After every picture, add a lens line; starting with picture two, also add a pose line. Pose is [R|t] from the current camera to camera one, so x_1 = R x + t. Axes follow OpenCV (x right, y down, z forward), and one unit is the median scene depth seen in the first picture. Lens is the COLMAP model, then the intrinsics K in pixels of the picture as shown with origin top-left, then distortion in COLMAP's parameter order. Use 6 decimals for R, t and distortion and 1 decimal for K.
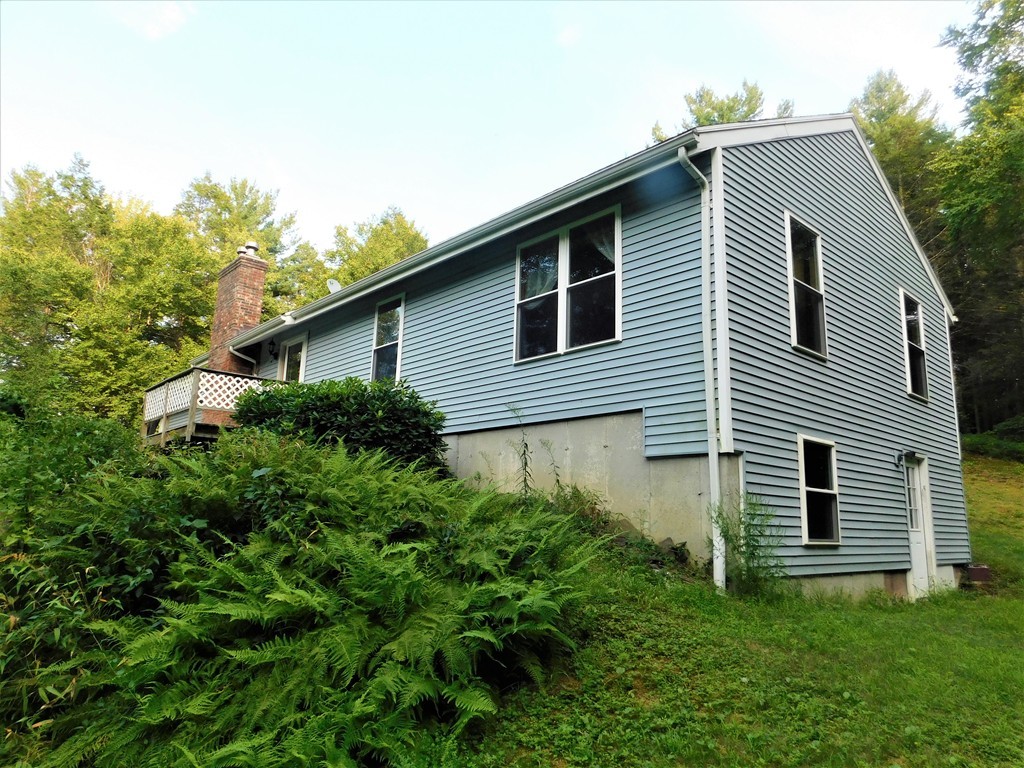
lens RADIAL K [[691.3, 0, 514.3], [0, 691.3, 378.8], [0, 0, 1]] dist [-0.057698, 0.060617]
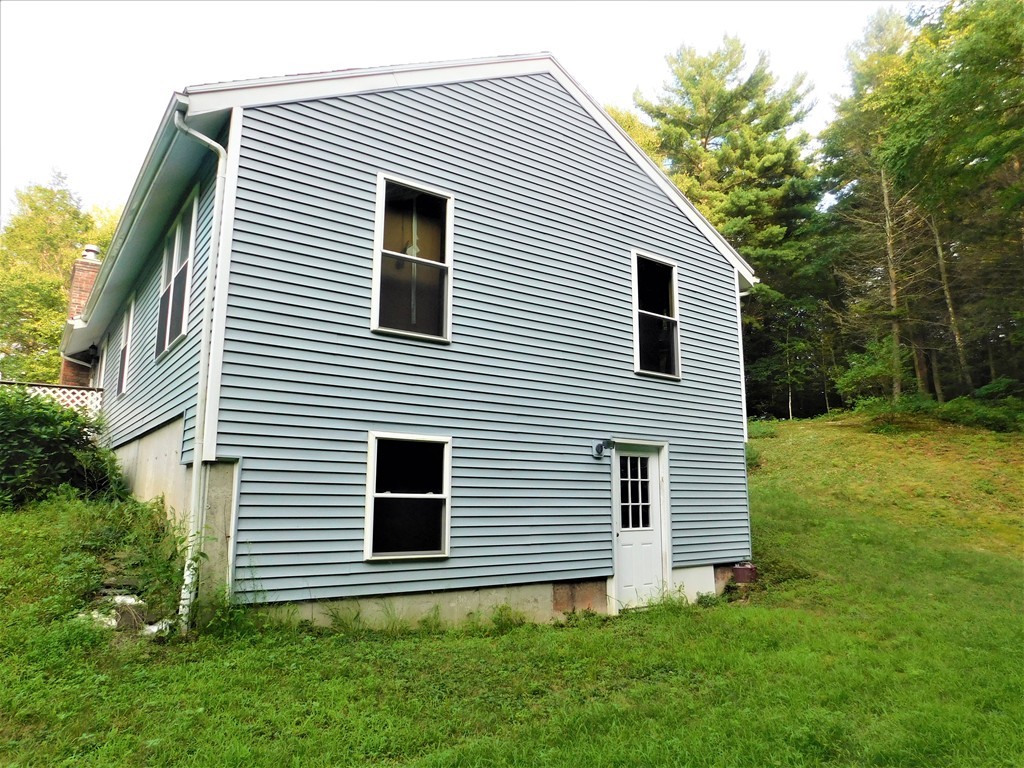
lens RADIAL K [[691.3, 0, 514.3], [0, 691.3, 378.8], [0, 0, 1]] dist [-0.057698, 0.060617]
pose [[0.994235, -0.048309, -0.095727, 0.552996], [0.050756, 0.998439, 0.023292, 0.002348], [0.094452, -0.028016, 0.995135, 0.125807]]
